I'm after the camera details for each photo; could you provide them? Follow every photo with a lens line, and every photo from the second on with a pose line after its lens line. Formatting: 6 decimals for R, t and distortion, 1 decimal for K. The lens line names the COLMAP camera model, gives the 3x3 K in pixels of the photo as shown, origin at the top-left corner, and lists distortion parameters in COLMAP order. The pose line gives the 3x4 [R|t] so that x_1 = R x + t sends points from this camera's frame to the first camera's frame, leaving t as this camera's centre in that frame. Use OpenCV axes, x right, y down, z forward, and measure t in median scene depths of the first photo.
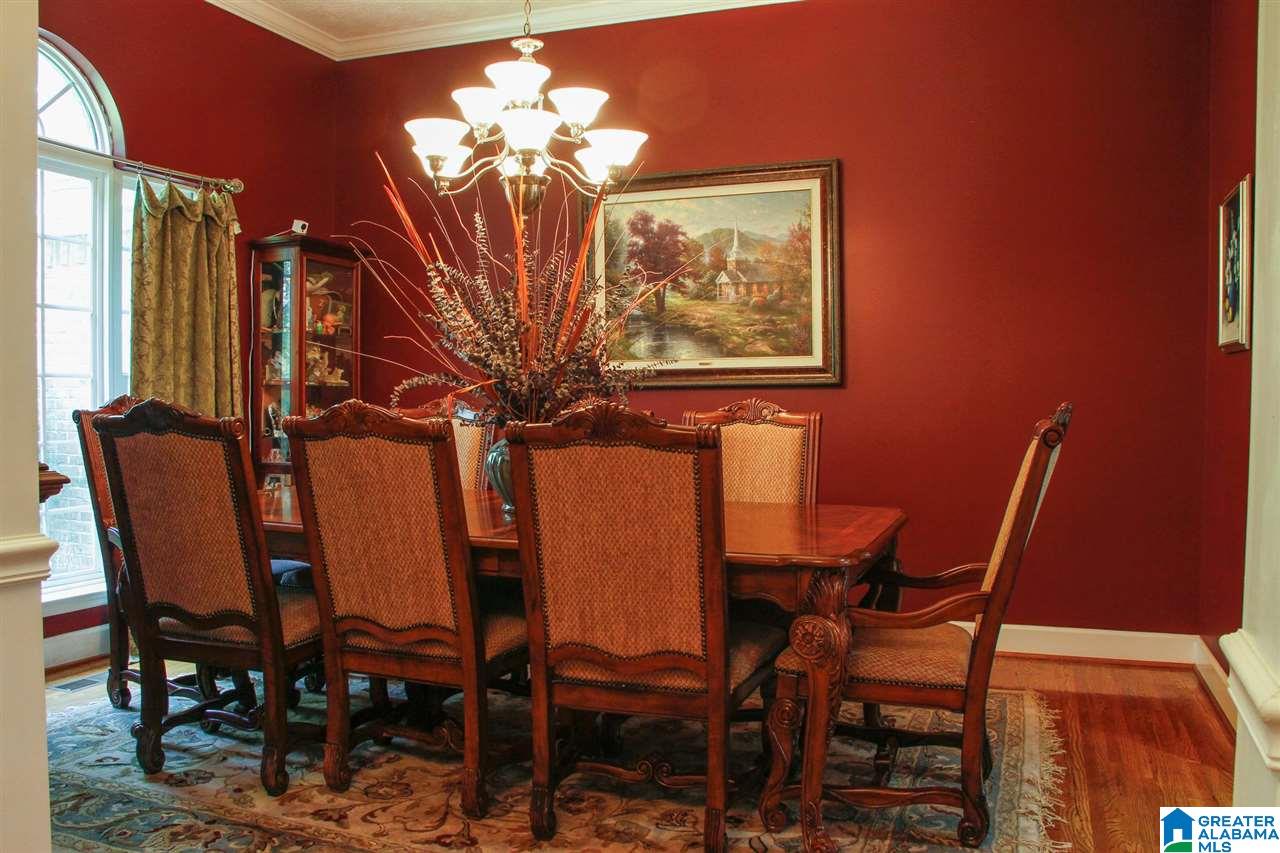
lens RADIAL K [[1066.1, 0, 630.8], [0, 1066.1, 428.6], [0, 0, 1]] dist [-0.195368, 0.183305]
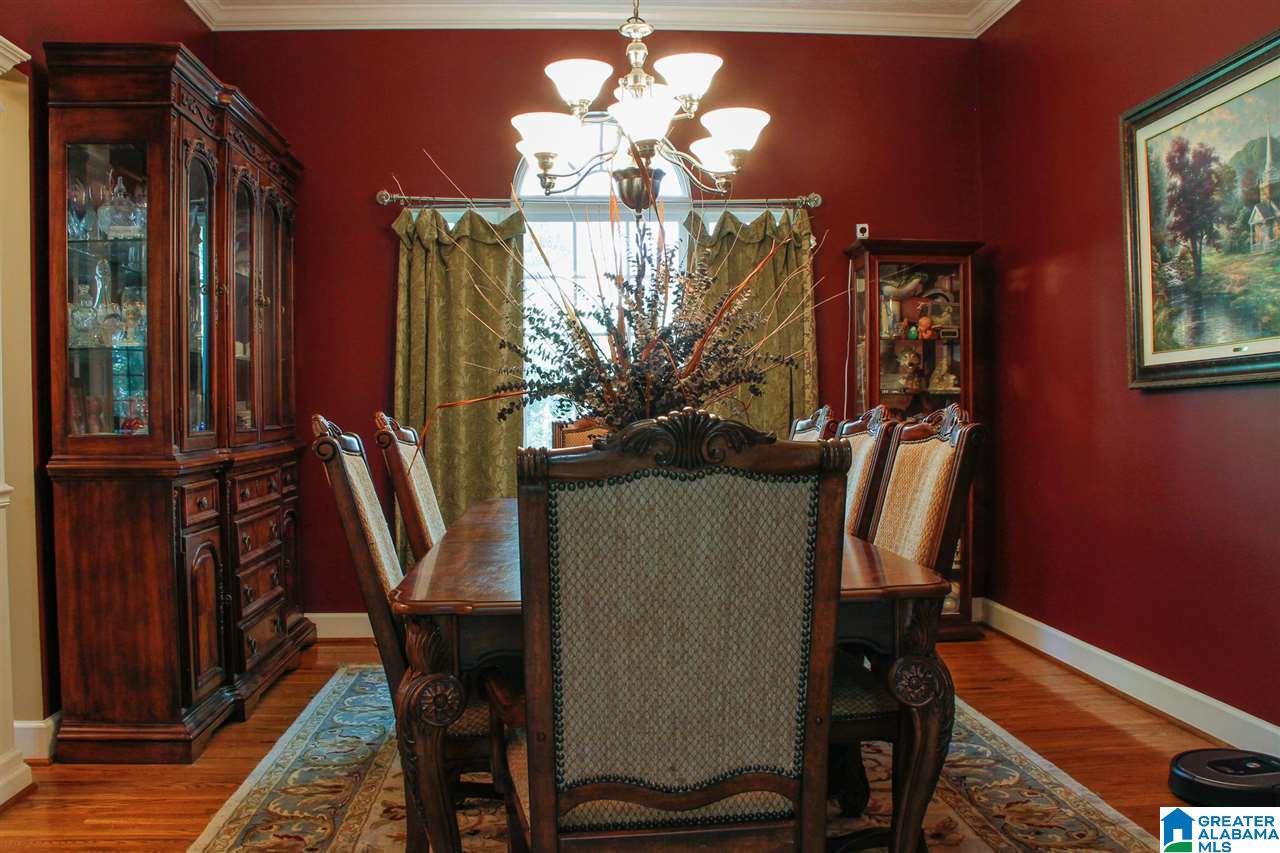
lens RADIAL K [[1091.4, 0, 640.9], [0, 1091.4, 440.6], [0, 0, 1]] dist [-0.202069, 0.164929]
pose [[0.432203, 0.012077, -0.901696, 0.489195], [-0.011220, 0.999905, 0.008014, -0.004830], [0.901707, 0.006653, 0.432297, 0.381301]]
